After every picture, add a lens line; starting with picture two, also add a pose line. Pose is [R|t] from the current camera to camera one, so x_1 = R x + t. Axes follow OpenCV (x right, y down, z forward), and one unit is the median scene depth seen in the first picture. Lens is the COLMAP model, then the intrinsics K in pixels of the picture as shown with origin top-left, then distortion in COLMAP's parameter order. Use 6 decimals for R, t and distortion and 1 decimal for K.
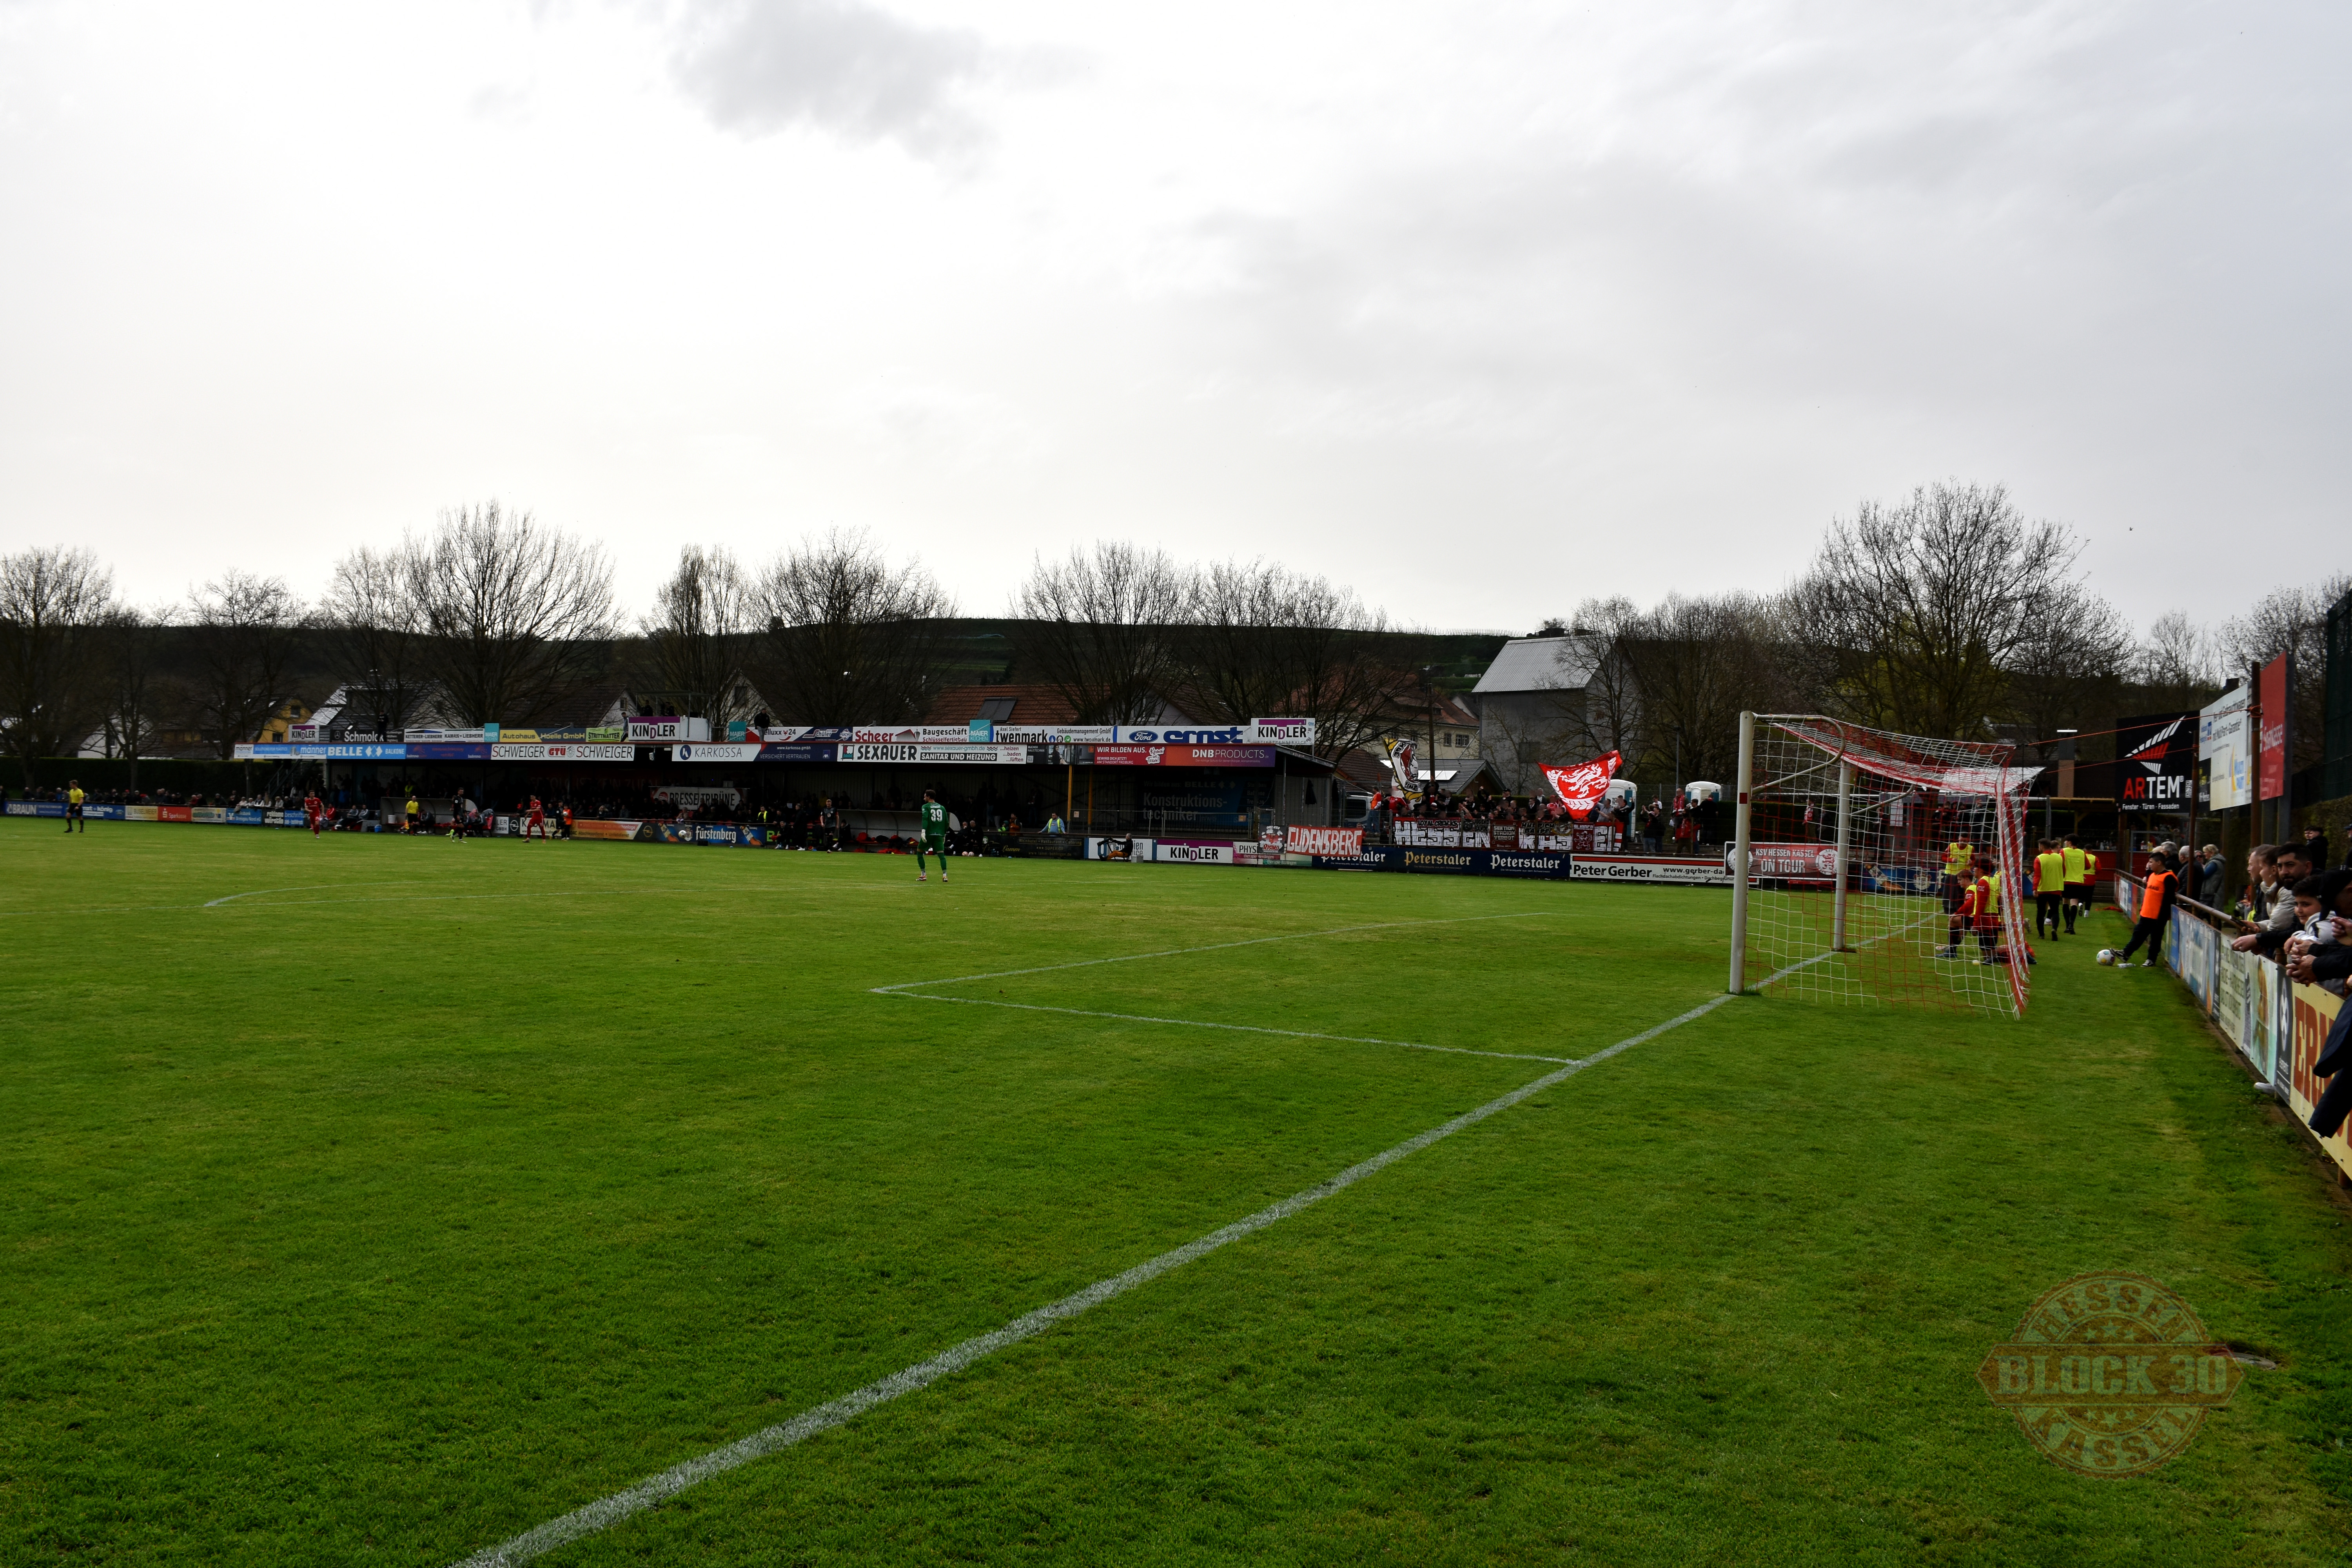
lens RADIAL K [[1849.7, 0, 1165.0], [0, 1849.7, 809.4], [0, 0, 1]] dist [-0.152012, 0.122583]
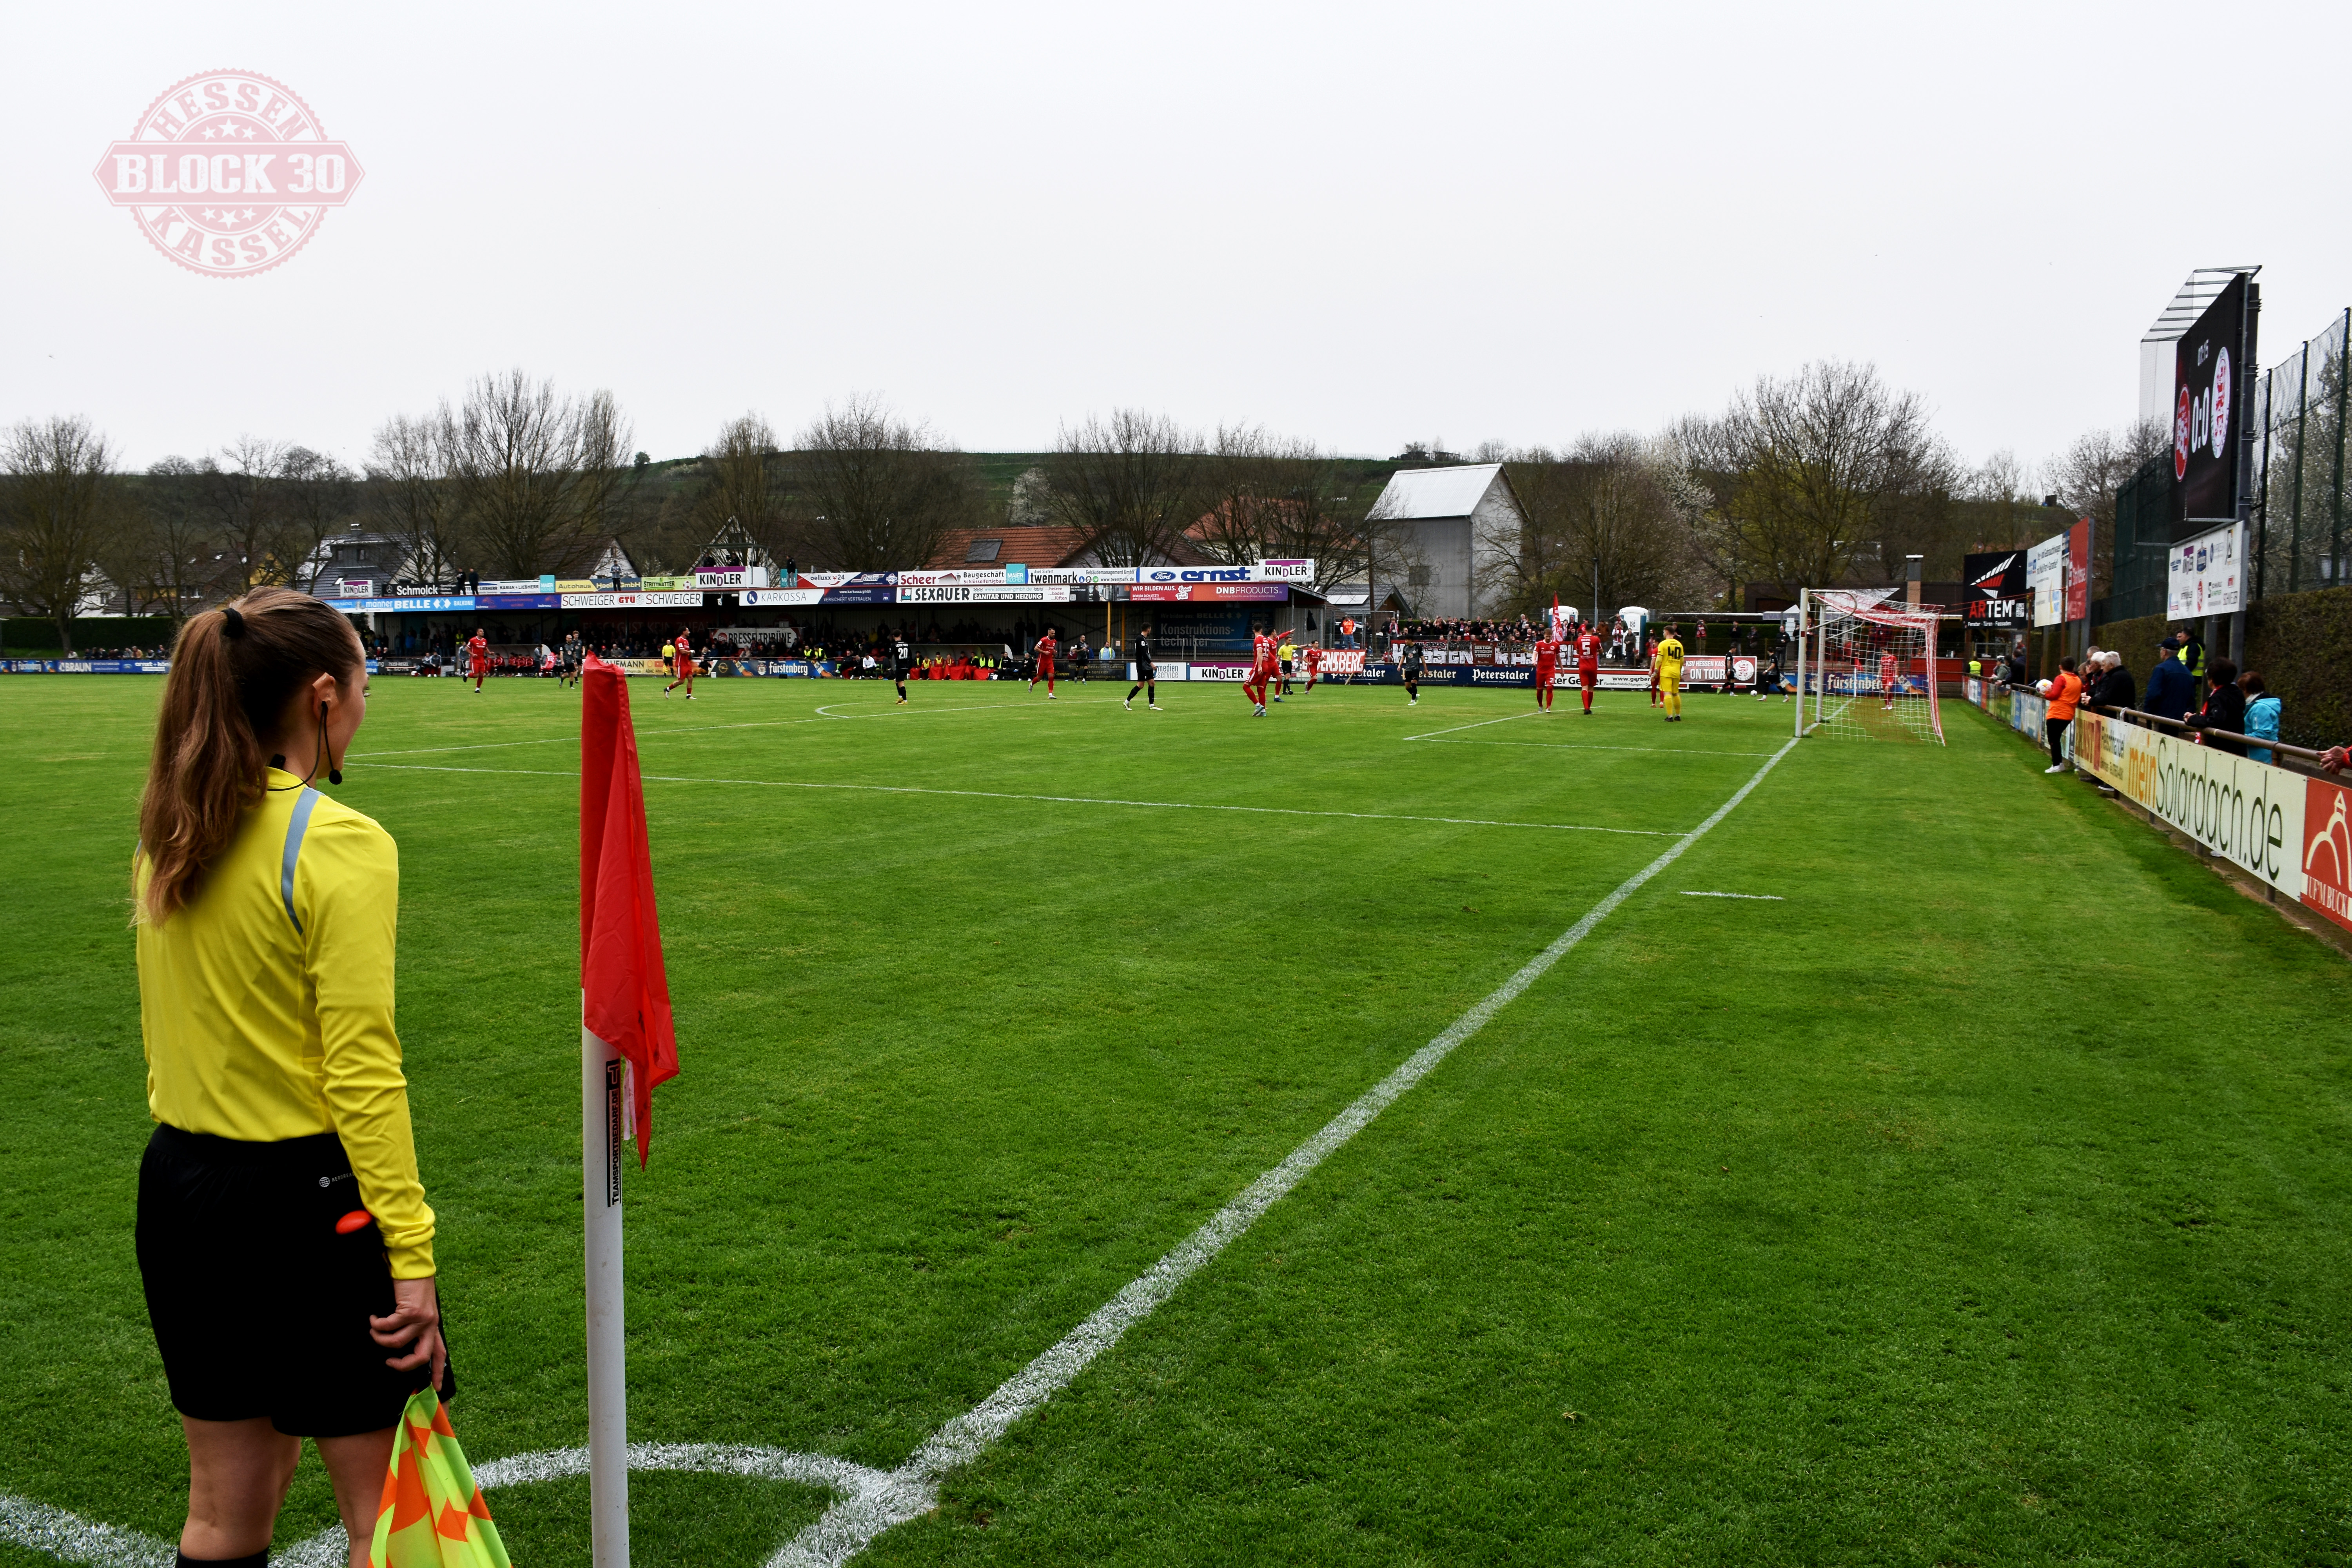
lens RADIAL K [[1849.7, 0, 1165.0], [0, 1849.7, 809.4], [0, 0, 1]] dist [-0.152012, 0.122583]
pose [[0.996184, -0.029584, 0.082107, -0.111454], [0.021652, 0.995159, 0.095862, -0.004009], [-0.084545, -0.093719, 0.992002, -0.184650]]
